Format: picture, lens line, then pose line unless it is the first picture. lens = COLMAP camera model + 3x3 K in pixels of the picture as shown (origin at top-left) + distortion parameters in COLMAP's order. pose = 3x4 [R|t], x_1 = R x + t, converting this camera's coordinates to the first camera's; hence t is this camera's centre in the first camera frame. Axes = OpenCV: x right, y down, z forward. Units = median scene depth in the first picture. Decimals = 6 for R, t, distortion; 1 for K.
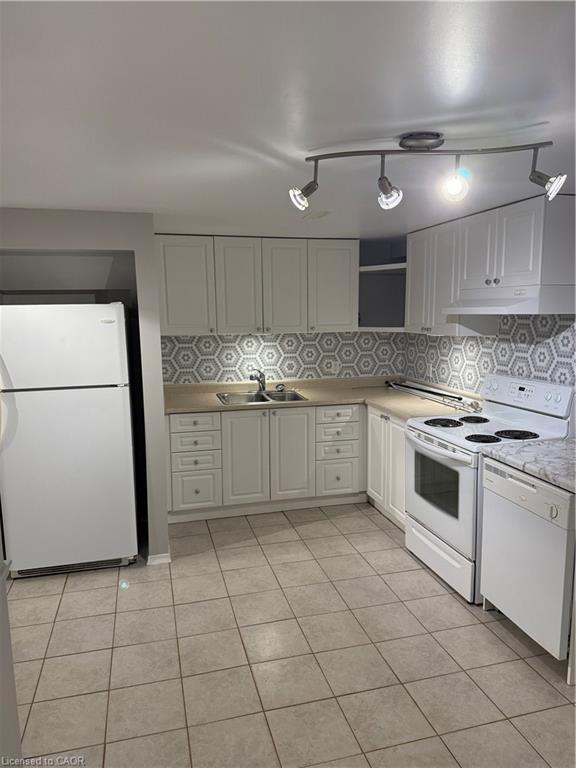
lens RADIAL K [[549.9, 0, 287.7], [0, 549.9, 384.1], [0, 0, 1]] dist [0.044220, -0.026522]
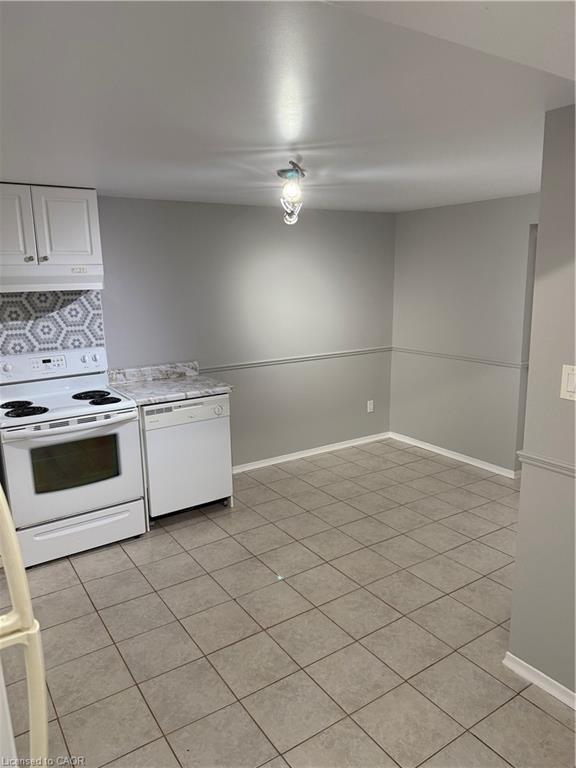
lens RADIAL K [[549.9, 0, 289.5], [0, 549.9, 383.1], [0, 0, 1]] dist [0.044220, -0.026522]
pose [[-0.335833, -0.162576, 0.927785, -0.710581], [0.151018, 0.962956, 0.223403, -0.114829], [-0.929736, 0.215139, -0.298841, 0.863019]]
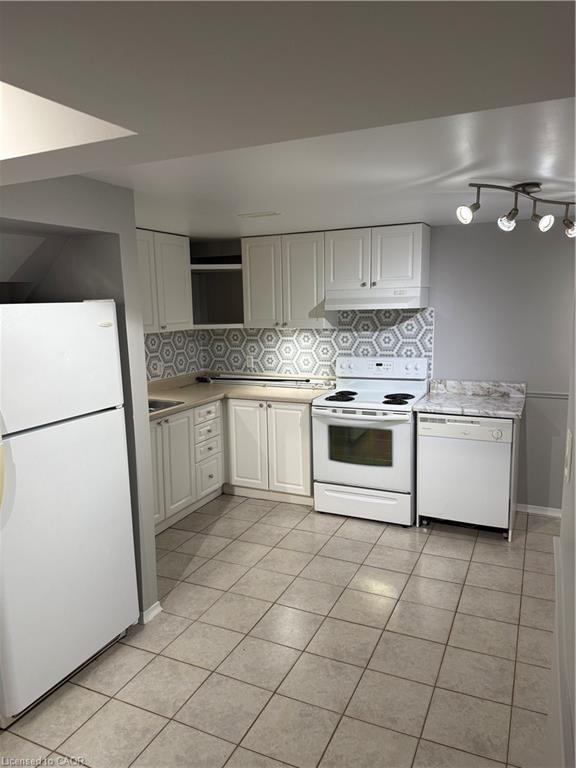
lens RADIAL K [[549.9, 0, 290.6], [0, 549.9, 381.3], [0, 0, 1]] dist [0.044220, -0.026522]
pose [[0.630102, -0.113133, 0.768227, -0.717165], [0.117195, 0.991852, 0.049941, -0.041587], [-0.767618, 0.058564, 0.638227, 0.306025]]
